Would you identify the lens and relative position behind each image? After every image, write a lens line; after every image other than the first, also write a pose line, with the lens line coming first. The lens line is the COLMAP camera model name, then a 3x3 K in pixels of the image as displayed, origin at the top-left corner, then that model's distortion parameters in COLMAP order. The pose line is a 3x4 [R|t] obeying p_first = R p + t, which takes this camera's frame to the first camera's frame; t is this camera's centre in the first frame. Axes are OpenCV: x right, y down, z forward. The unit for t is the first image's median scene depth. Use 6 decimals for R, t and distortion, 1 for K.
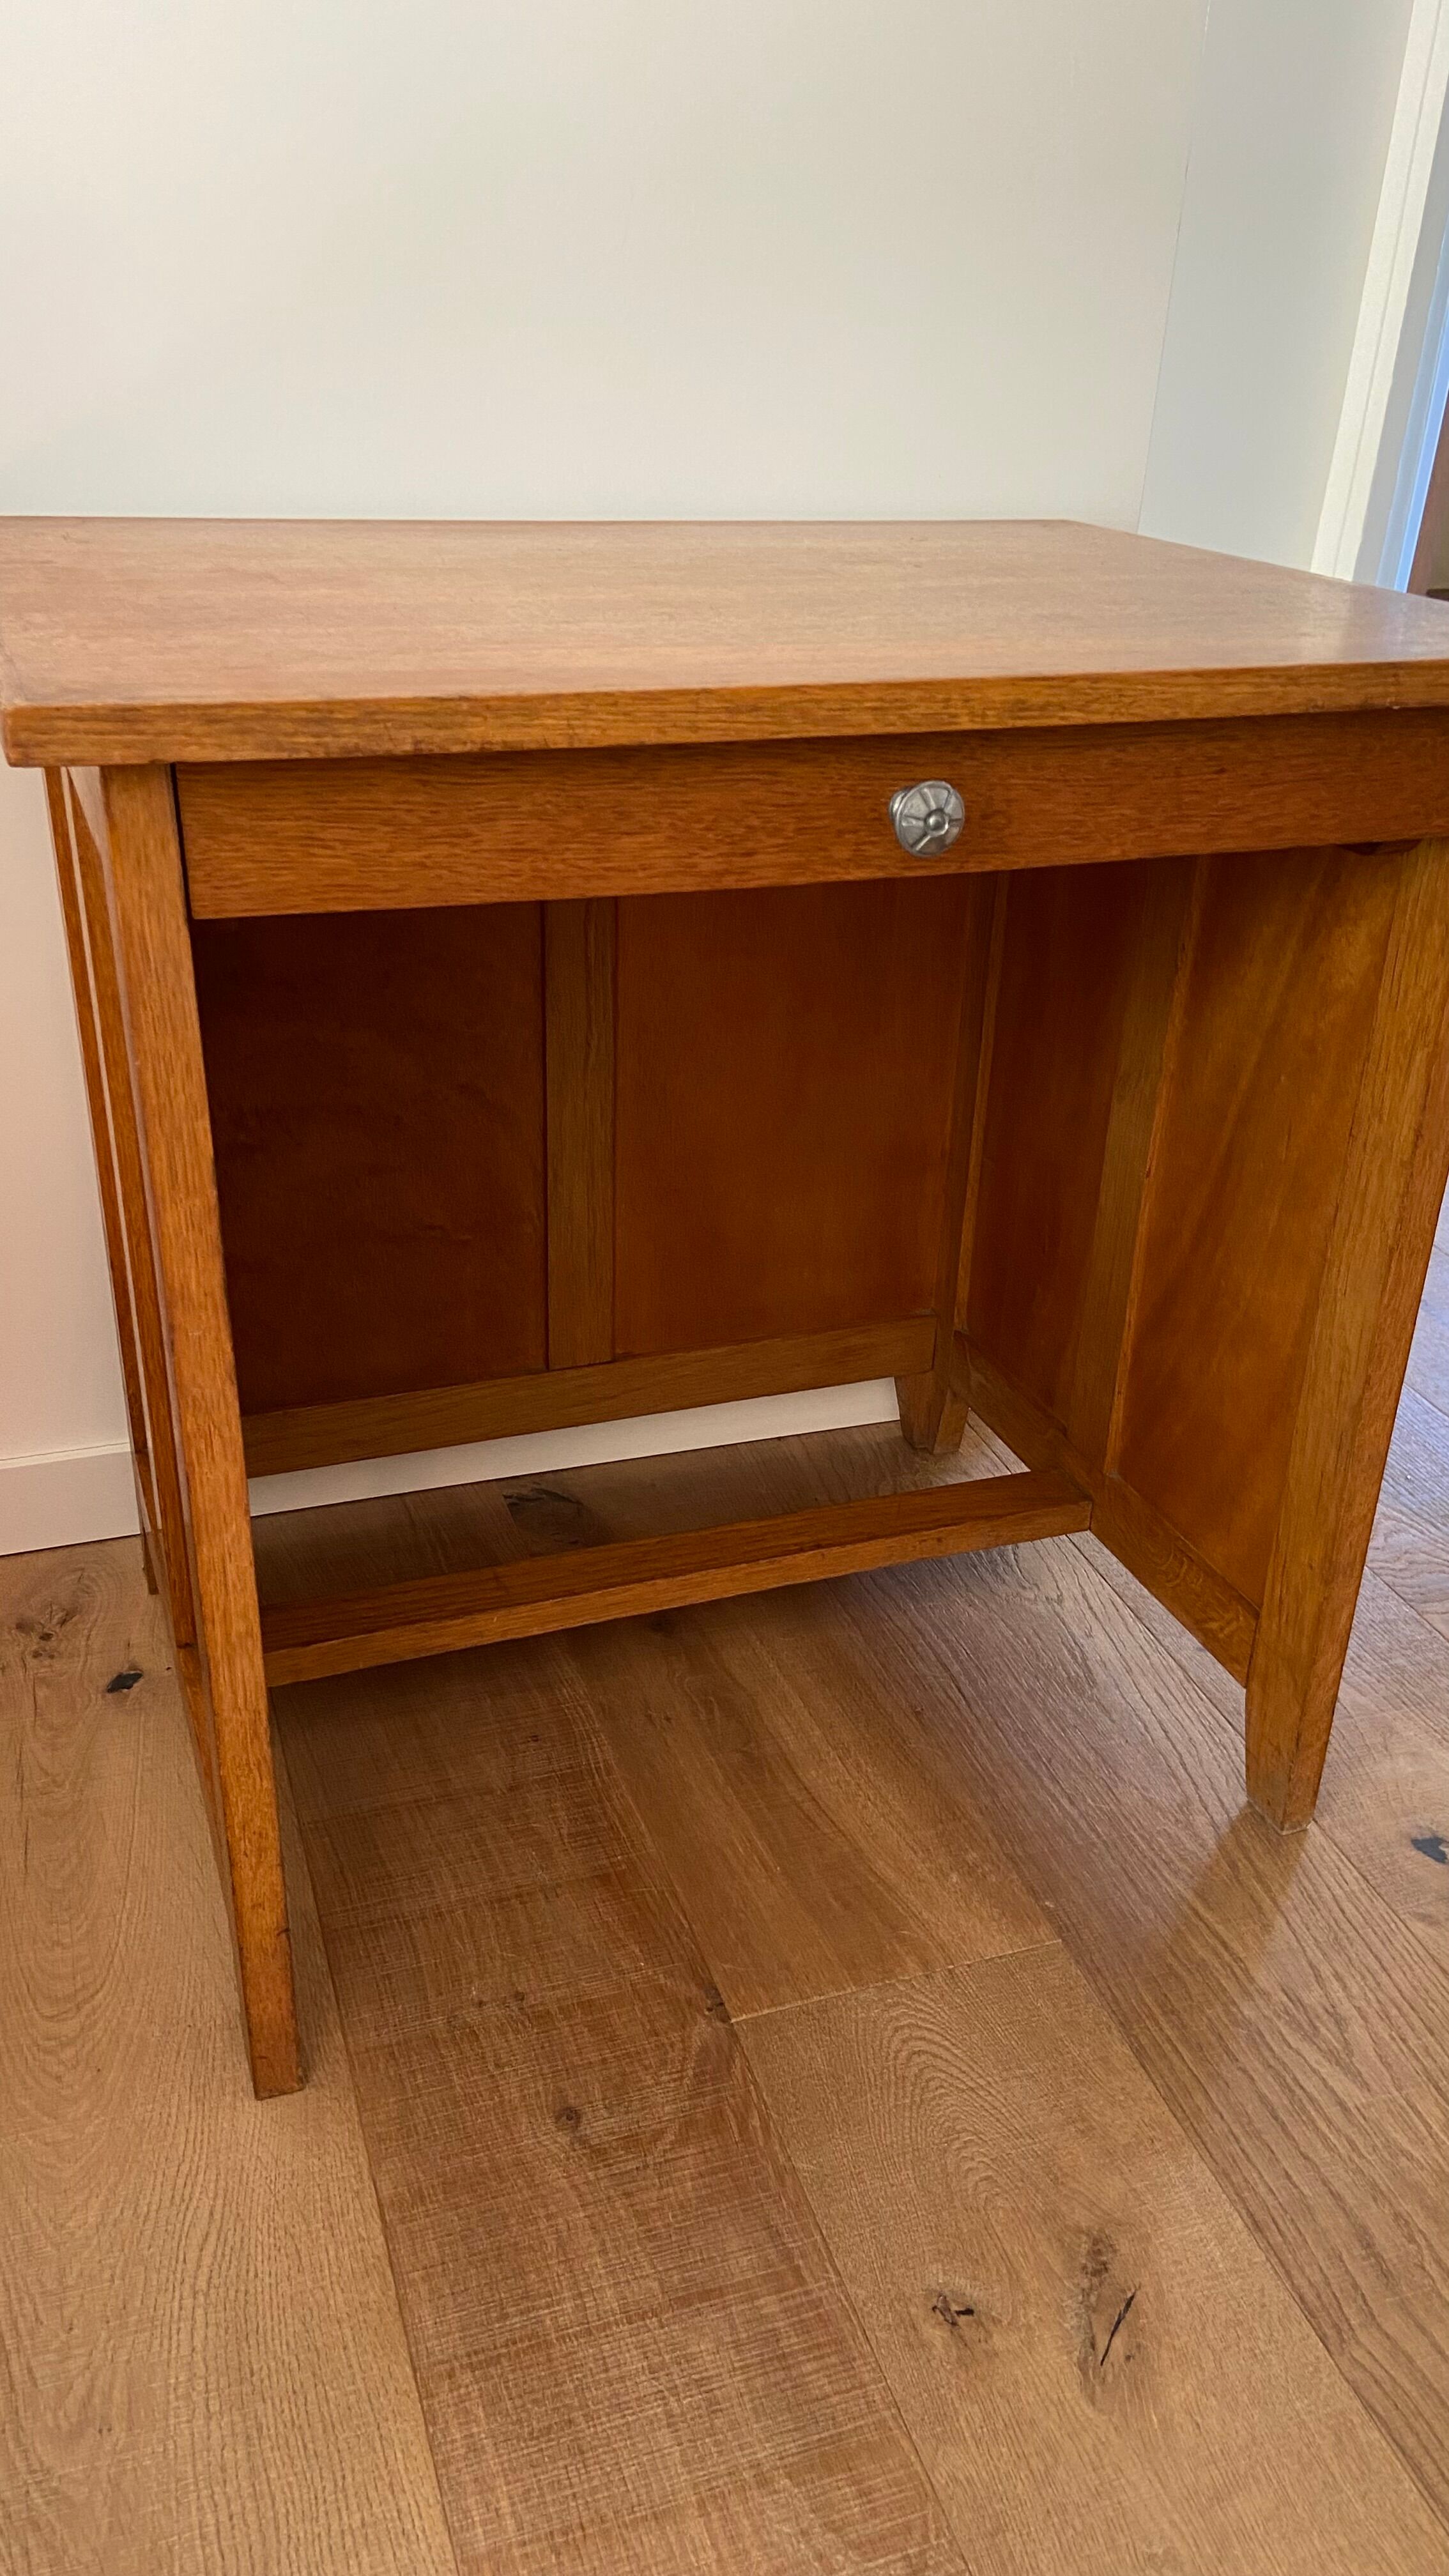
lens RADIAL K [[1938.5, 0, 709.3], [0, 1938.5, 1294.5], [0, 0, 1]] dist [0.128055, -0.171001]
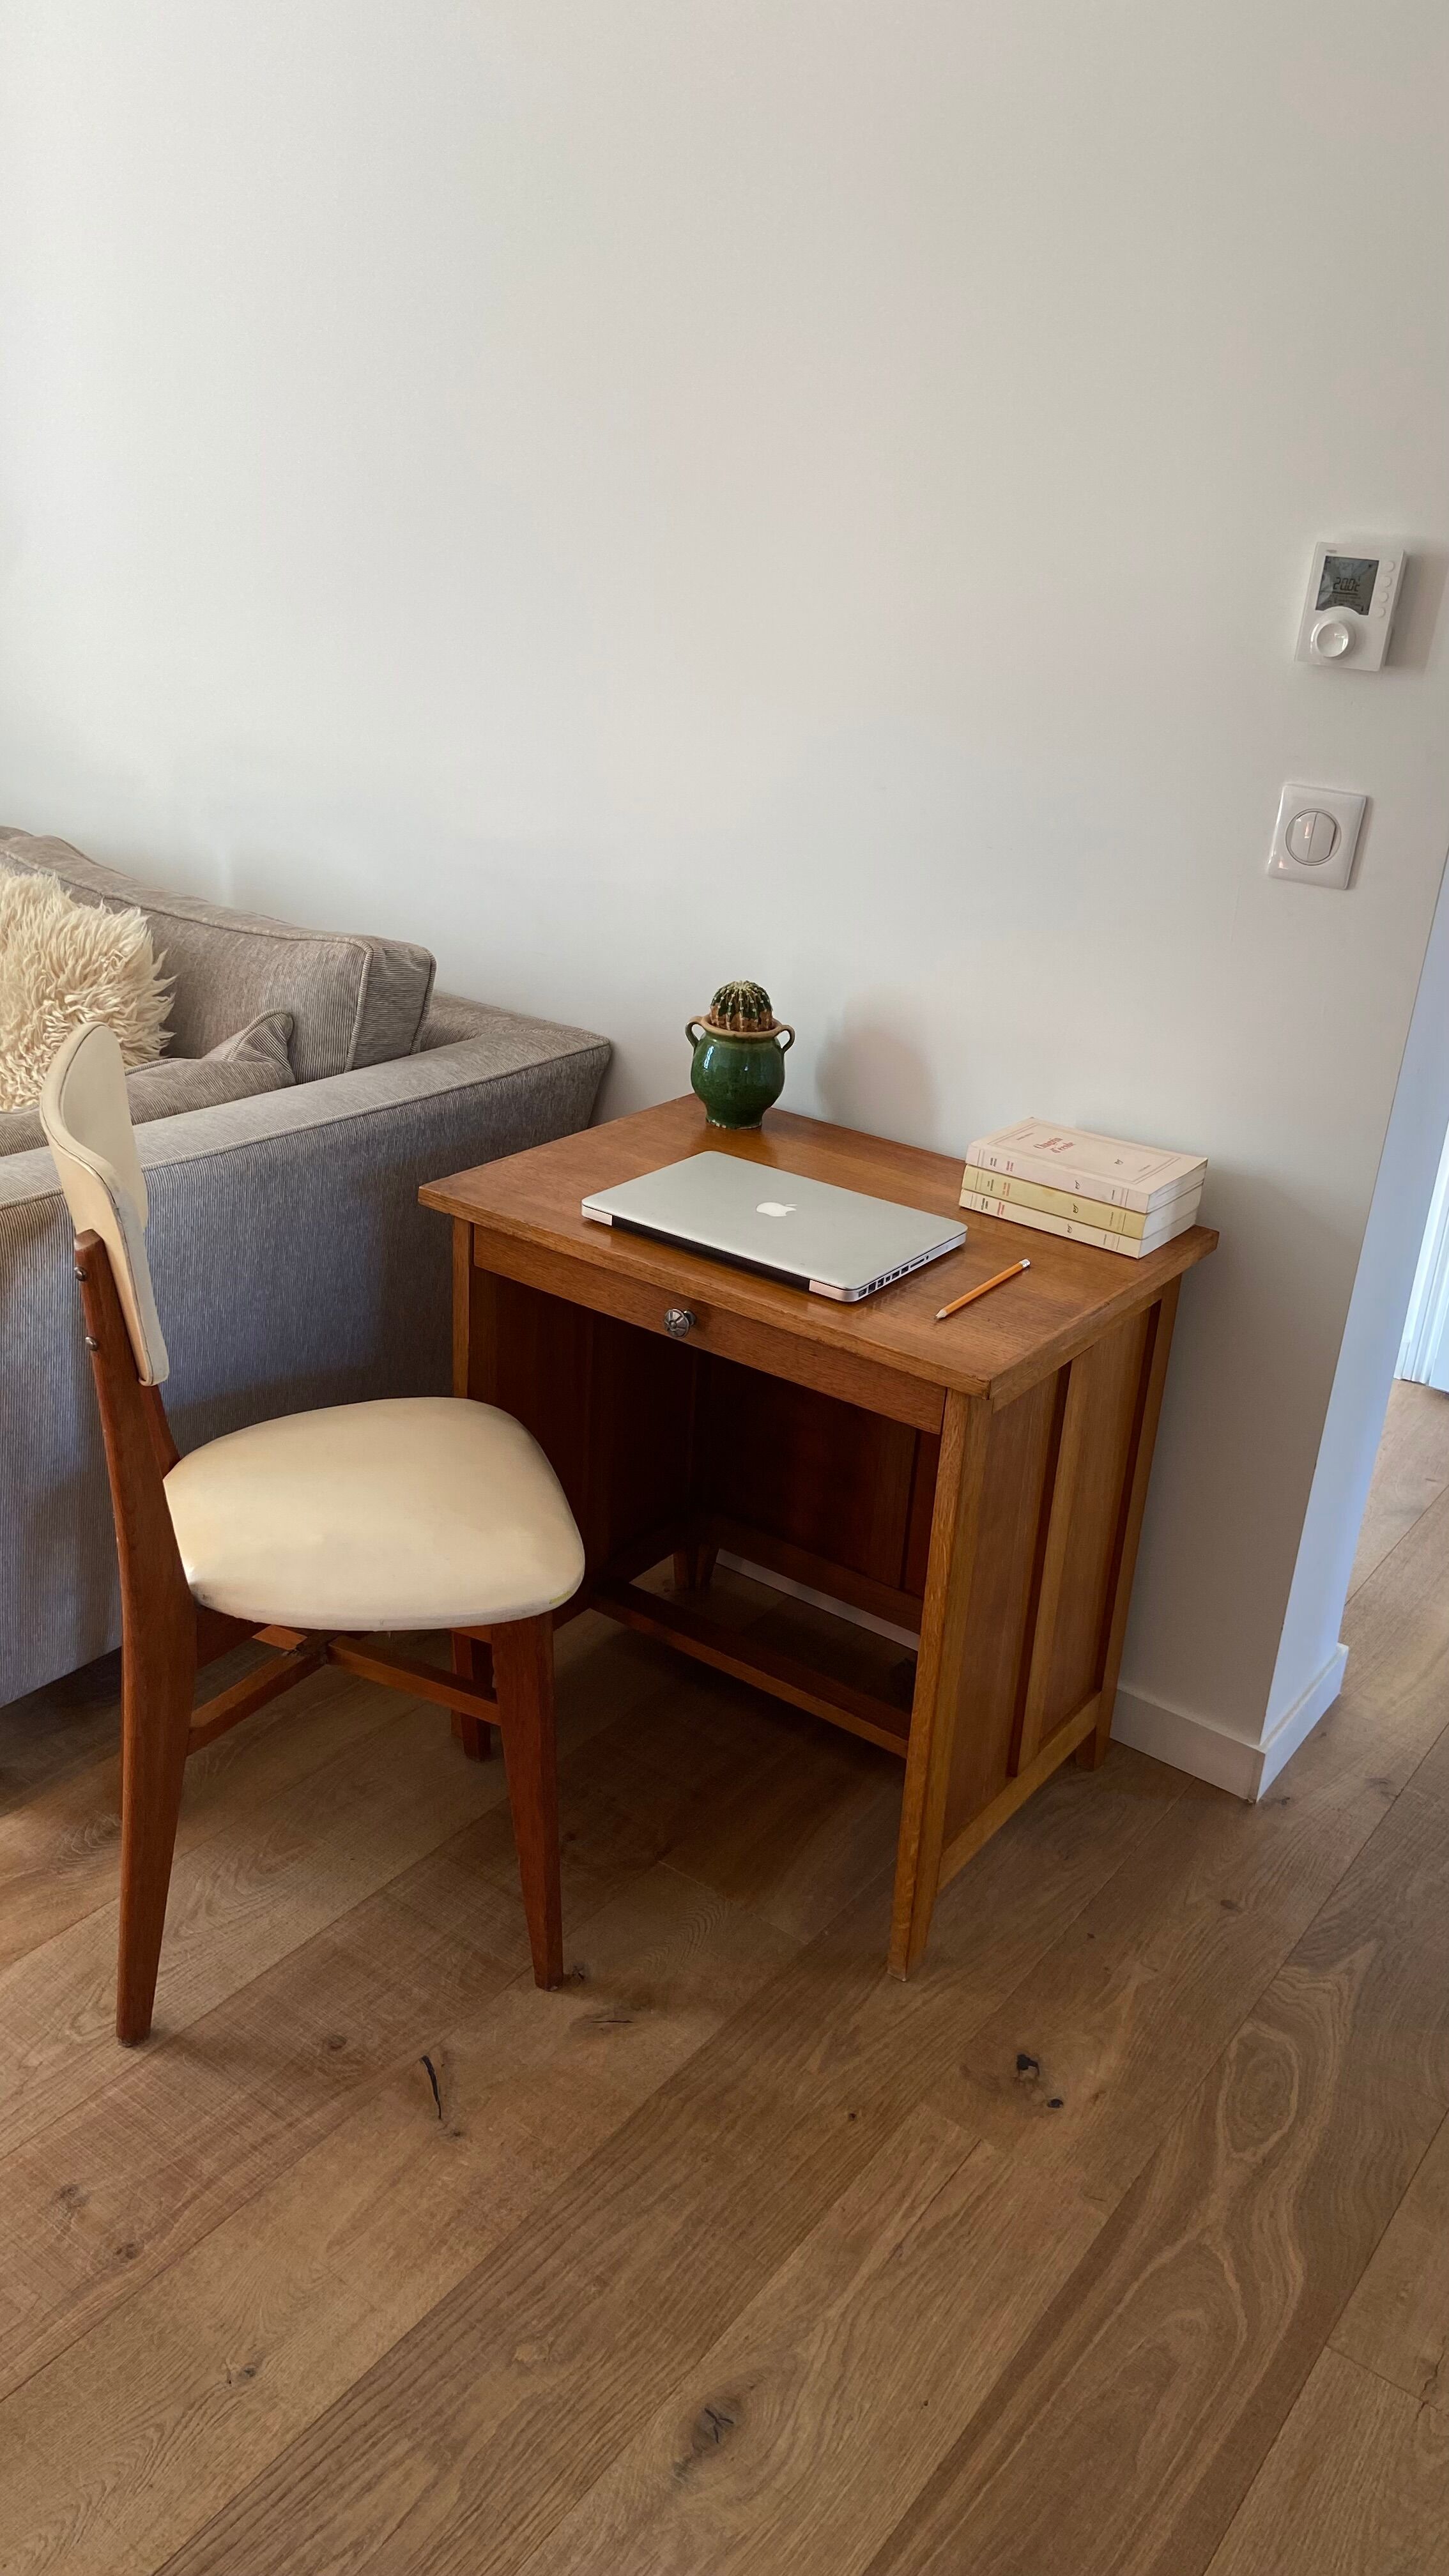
lens RADIAL K [[1938.5, 0, 722.2], [0, 1938.5, 1279.8], [0, 0, 1]] dist [0.128055, -0.171001]
pose [[0.572642, 0.315127, -0.756820, 1.544895], [-0.416380, 0.907031, 0.062622, -0.370306], [0.706193, 0.279265, 0.650617, -0.499369]]
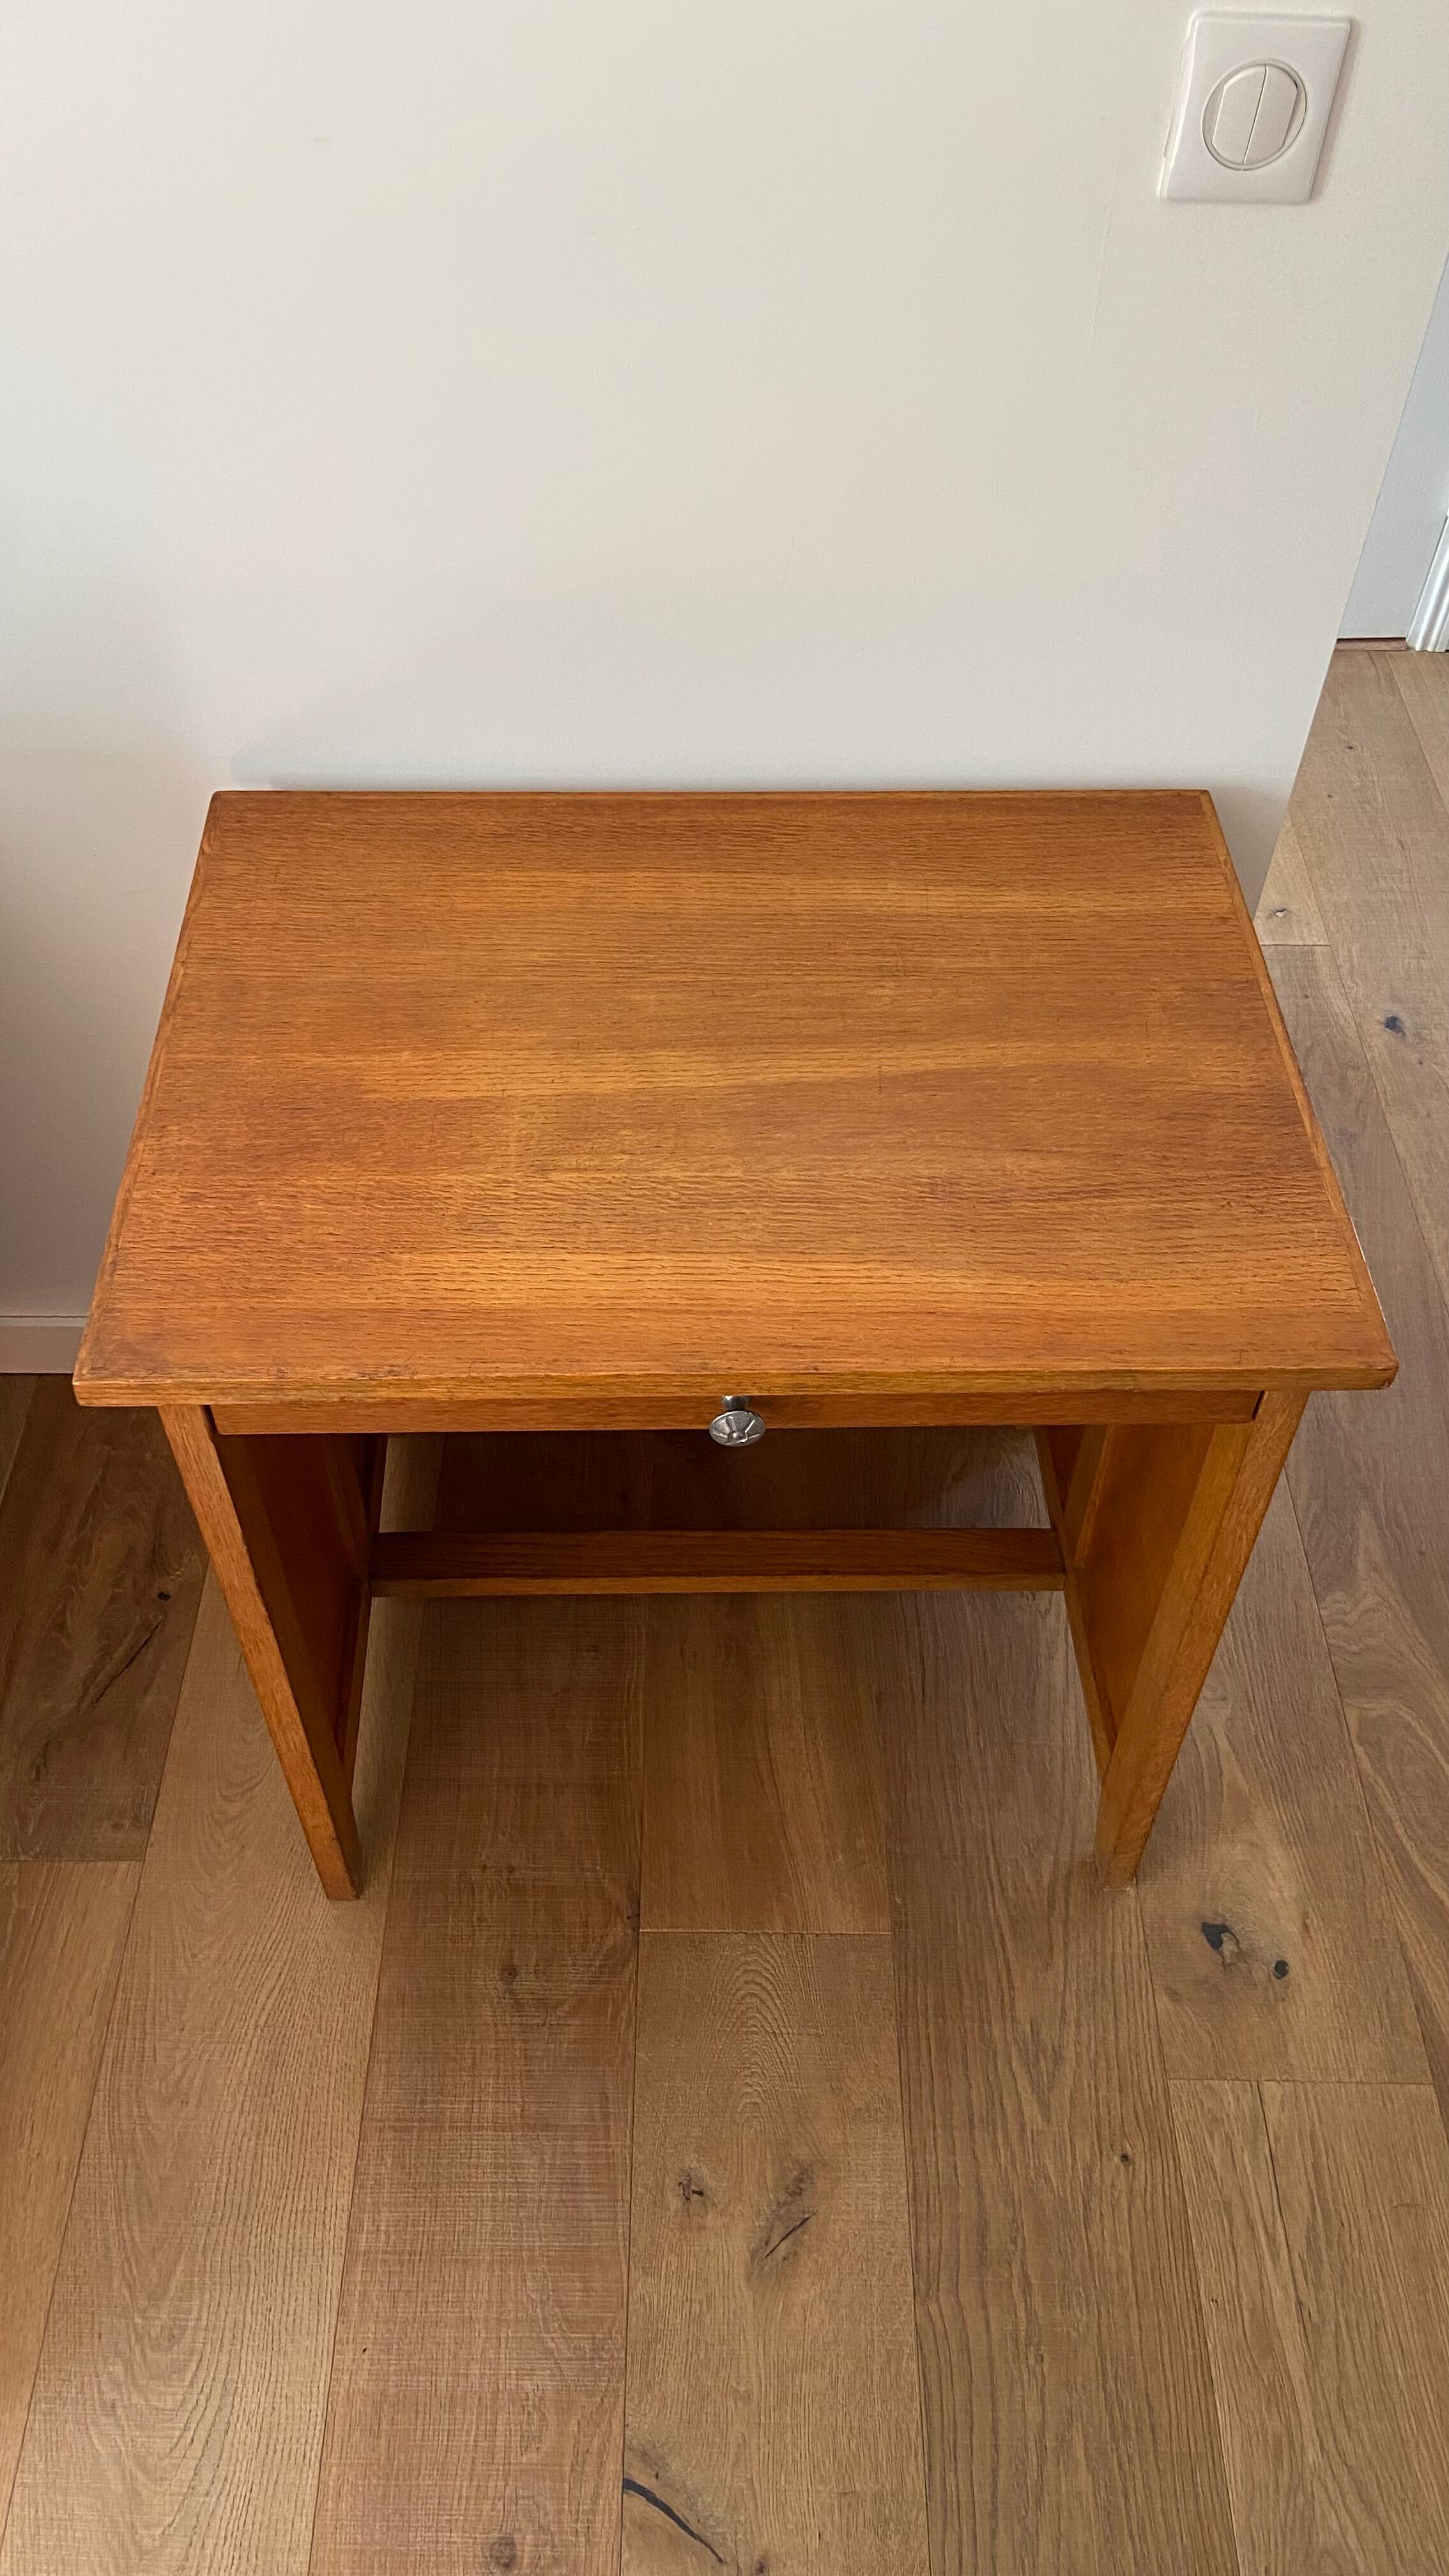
lens RADIAL K [[1938.5, 0, 709.7], [0, 1938.5, 1259.2], [0, 0, 1]] dist [0.128055, -0.171001]
pose [[0.944769, 0.228733, -0.234719, 0.317545], [-0.131705, 0.920782, 0.367171, -0.695893], [0.300109, -0.315978, 0.900051, -0.154777]]
